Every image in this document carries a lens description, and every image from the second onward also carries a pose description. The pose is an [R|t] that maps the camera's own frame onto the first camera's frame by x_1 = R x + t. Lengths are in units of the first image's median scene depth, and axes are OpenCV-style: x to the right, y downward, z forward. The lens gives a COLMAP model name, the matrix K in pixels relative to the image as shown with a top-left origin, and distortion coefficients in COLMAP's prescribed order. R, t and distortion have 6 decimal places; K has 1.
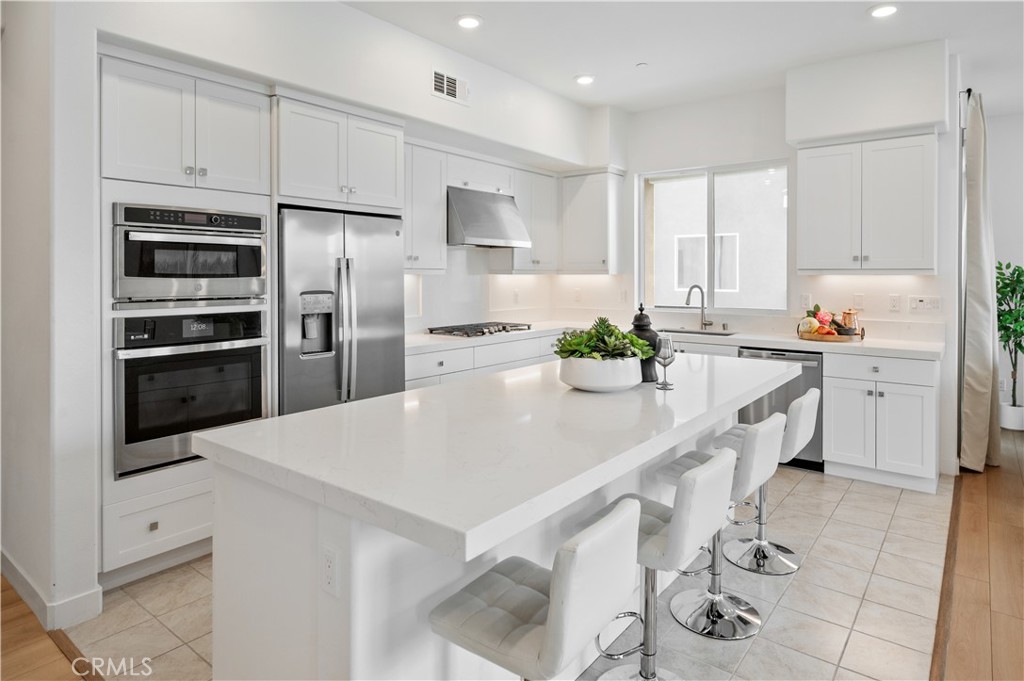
lens RADIAL K [[601.8, 0, 446.1], [0, 601.8, 276.0], [0, 0, 1]] dist [-0.000037, 0.000284]
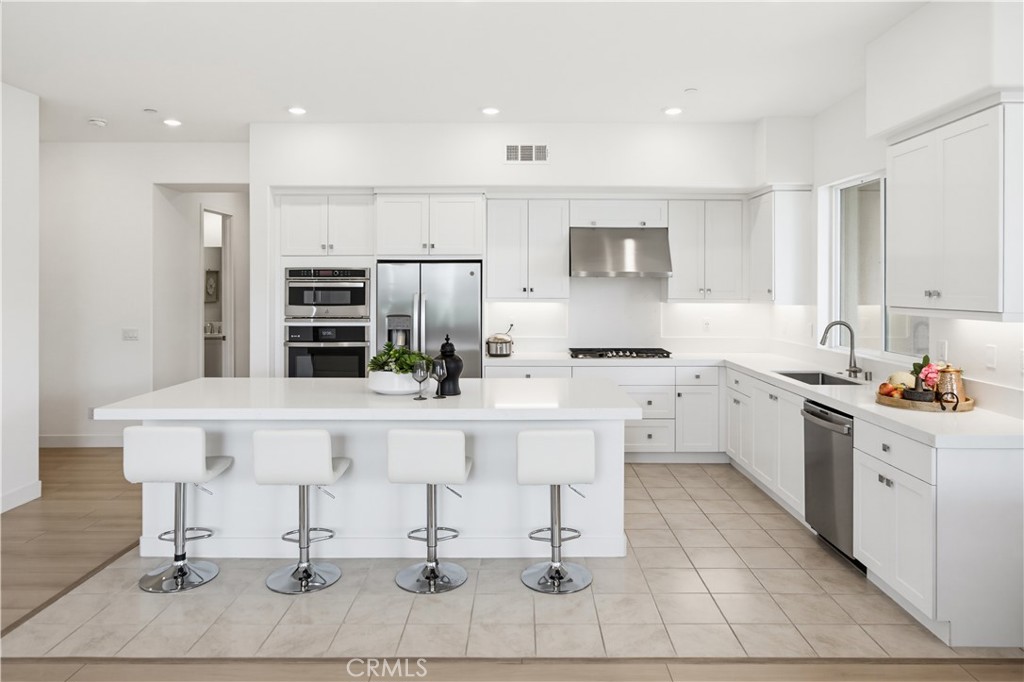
lens RADIAL K [[664.7, 0, 511.5], [0, 664.7, 286.8], [0, 0, 1]] dist [0.000192, 0.001212]
pose [[0.663865, 0.001045, -0.747851, 1.315762], [-0.002093, 0.999998, -0.000461, -0.049487], [0.747849, 0.001871, 0.663866, 0.082888]]
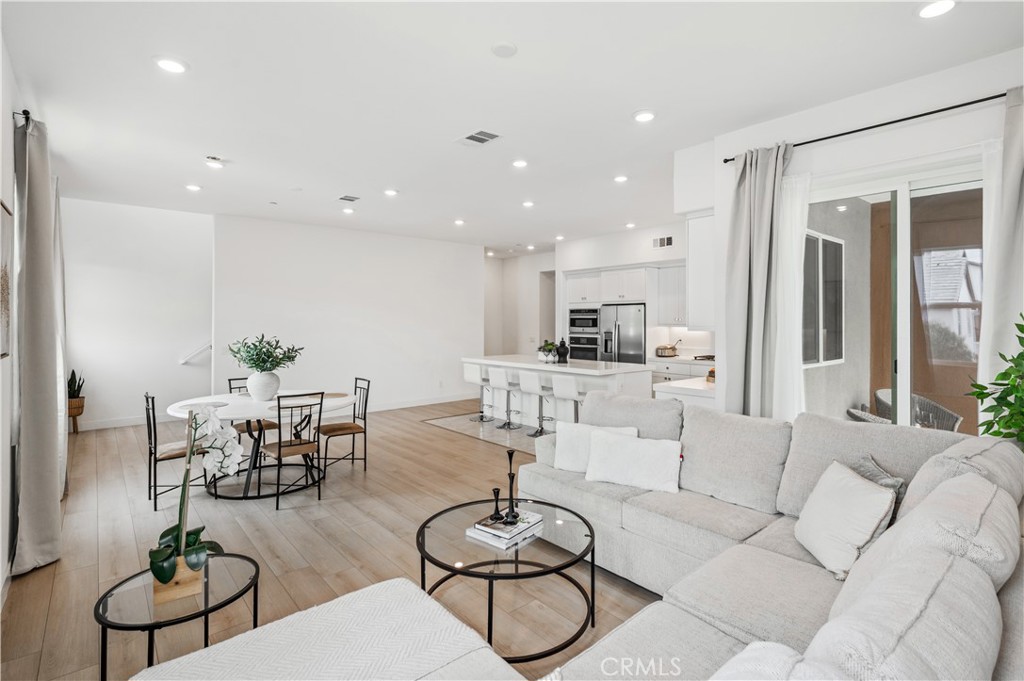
lens RADIAL K [[497.4, 0, 505.4], [0, 497.4, 320.9], [0, 0, 1]] dist [-0.002096, -0.000119]
pose [[-0.149594, -0.000488, -0.988747, 2.458763], [-0.002857, 0.999996, -0.000061, -0.030983], [0.988743, 0.002816, -0.149595, 0.893311]]
